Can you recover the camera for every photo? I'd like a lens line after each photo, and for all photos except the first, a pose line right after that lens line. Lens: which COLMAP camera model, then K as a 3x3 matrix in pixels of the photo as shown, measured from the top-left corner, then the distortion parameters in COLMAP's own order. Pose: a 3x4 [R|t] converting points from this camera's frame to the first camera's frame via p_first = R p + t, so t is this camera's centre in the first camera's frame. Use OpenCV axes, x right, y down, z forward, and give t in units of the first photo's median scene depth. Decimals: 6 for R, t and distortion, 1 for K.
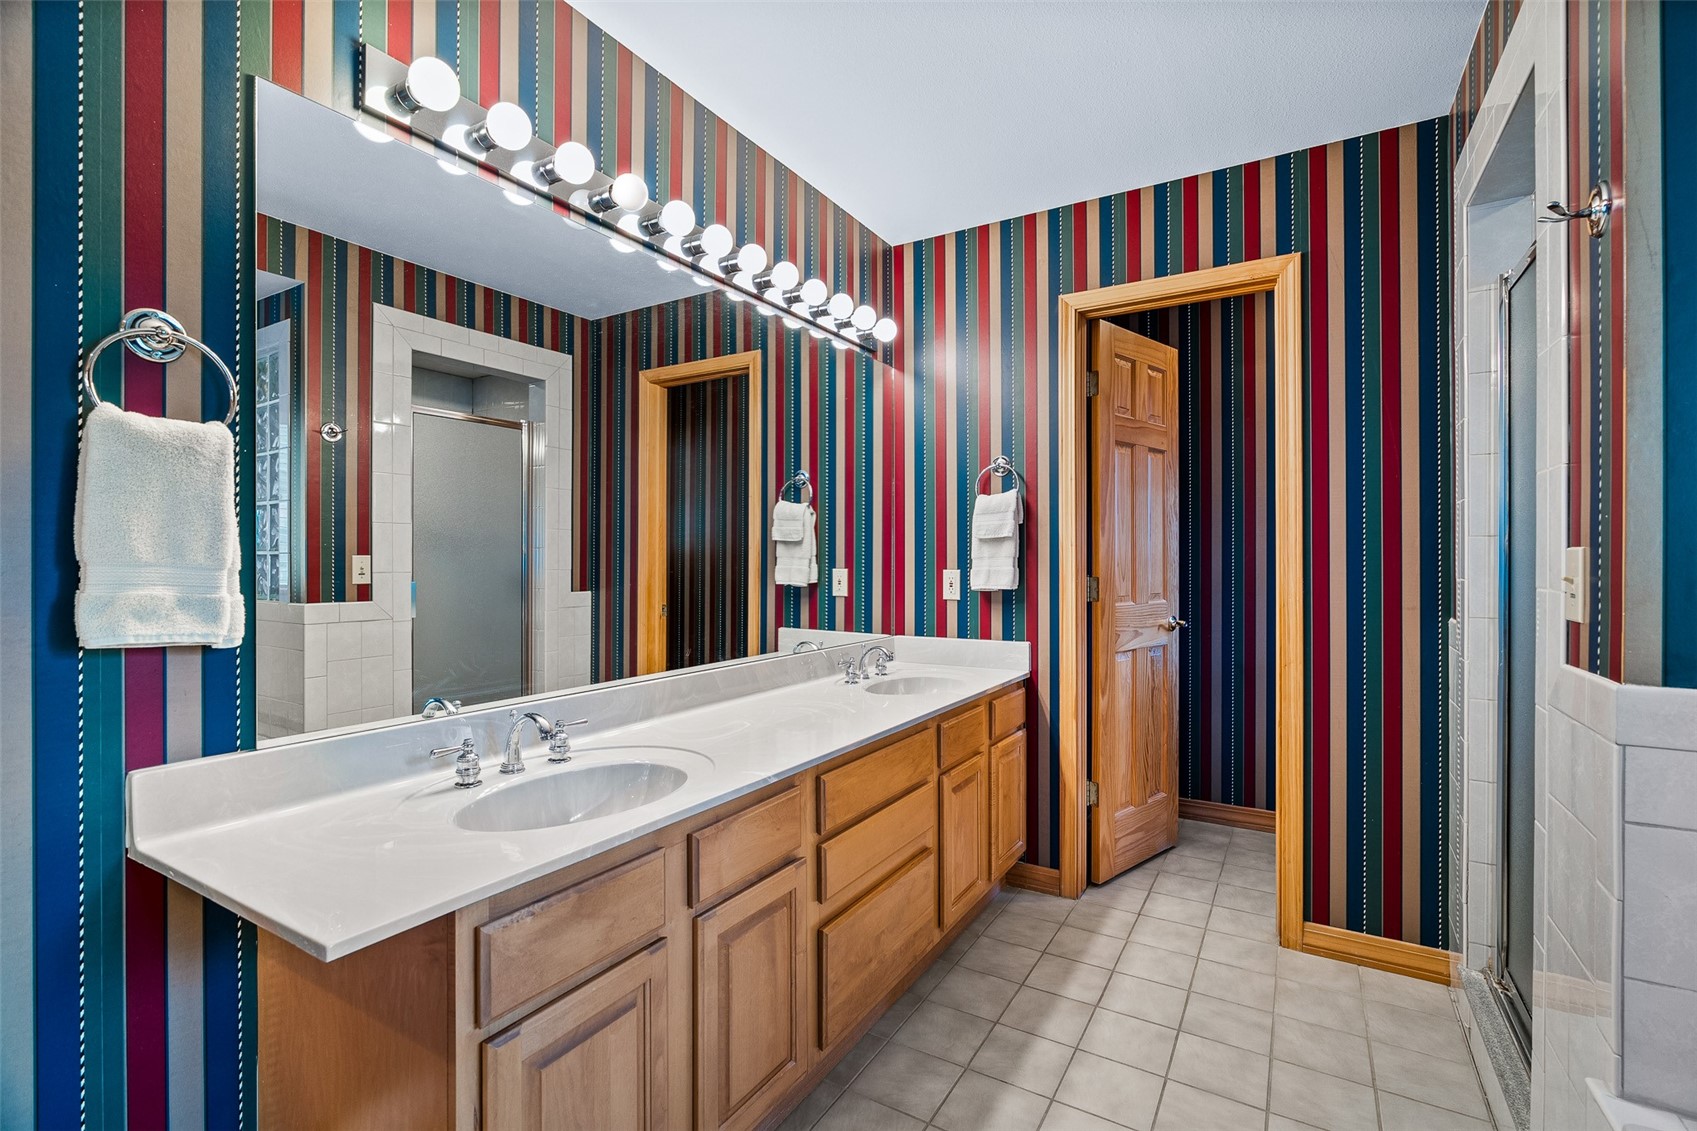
lens RADIAL K [[764.0, 0, 850.8], [0, 764.0, 559.3], [0, 0, 1]] dist [-0.002049, 0.000644]
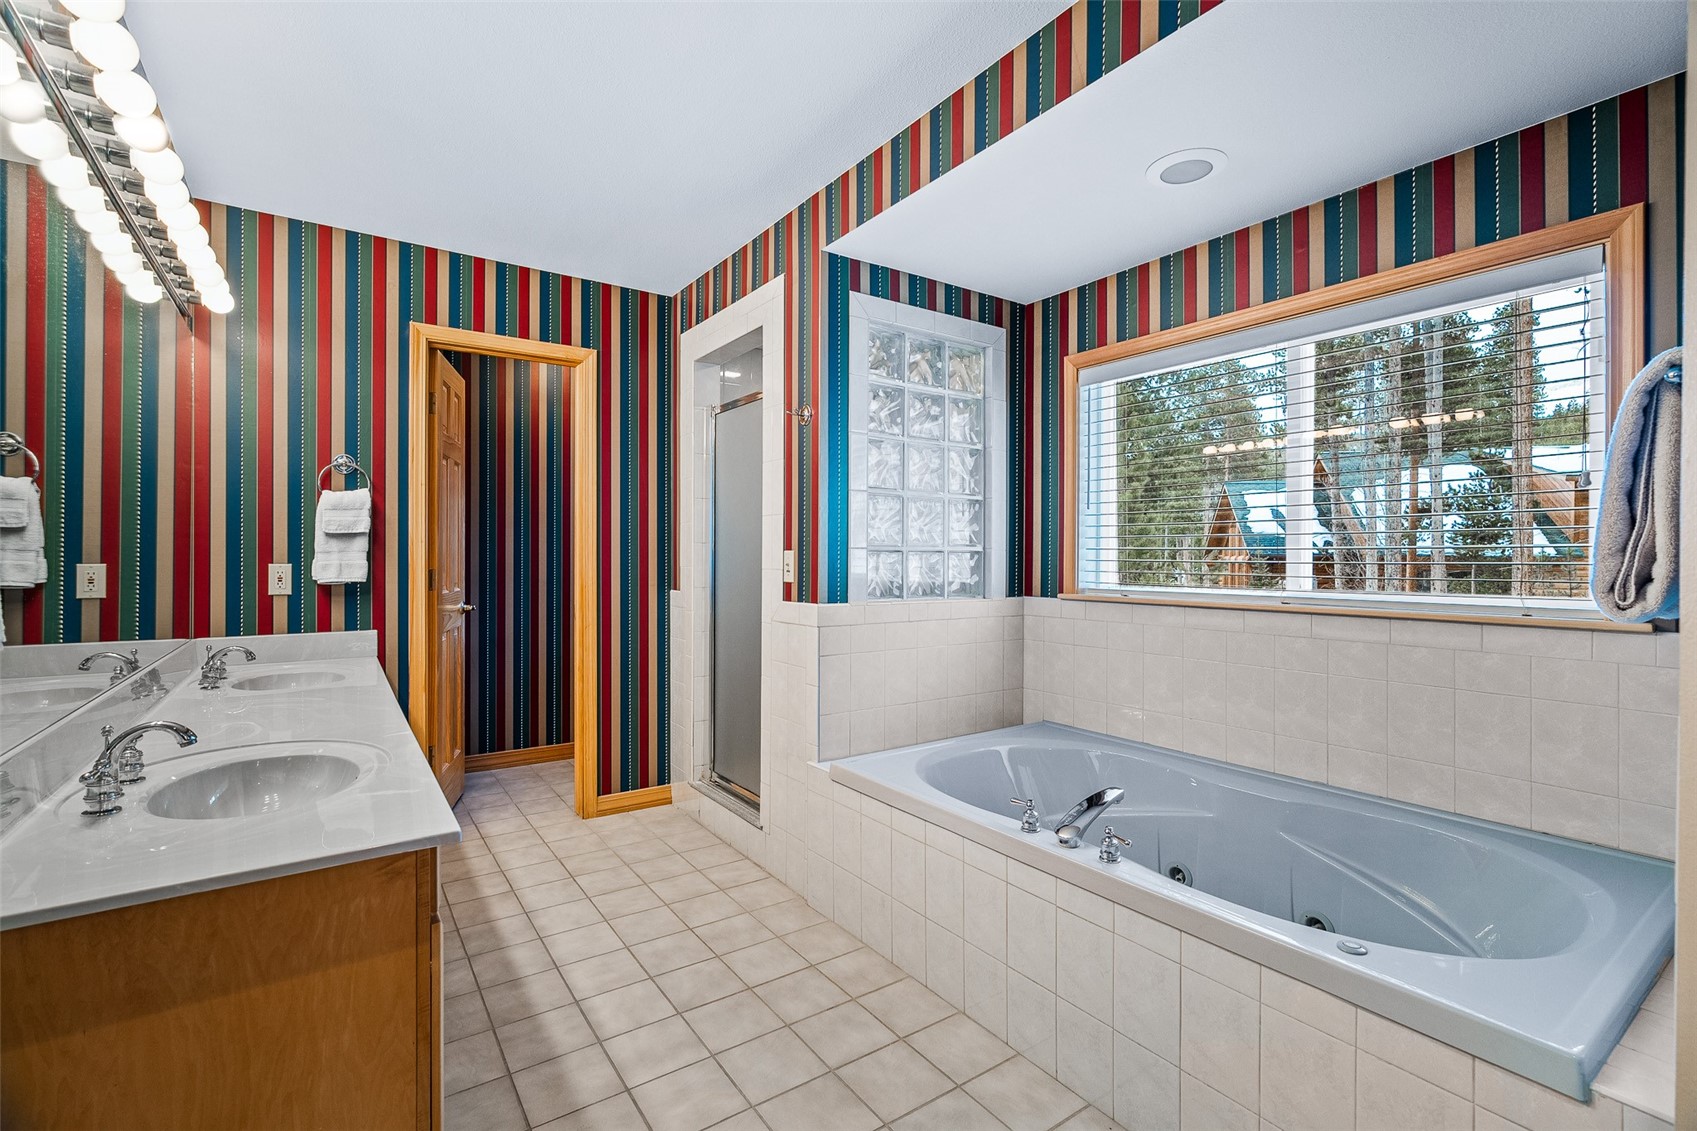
lens RADIAL K [[768.5, 0, 851.4], [0, 768.5, 547.7], [0, 0, 1]] dist [-0.003854, -0.000046]
pose [[0.414537, 0.013396, 0.909934, -0.490154], [-0.004806, 0.999910, -0.012531, 0.001796], [-0.910020, 0.000821, 0.414564, -0.067149]]
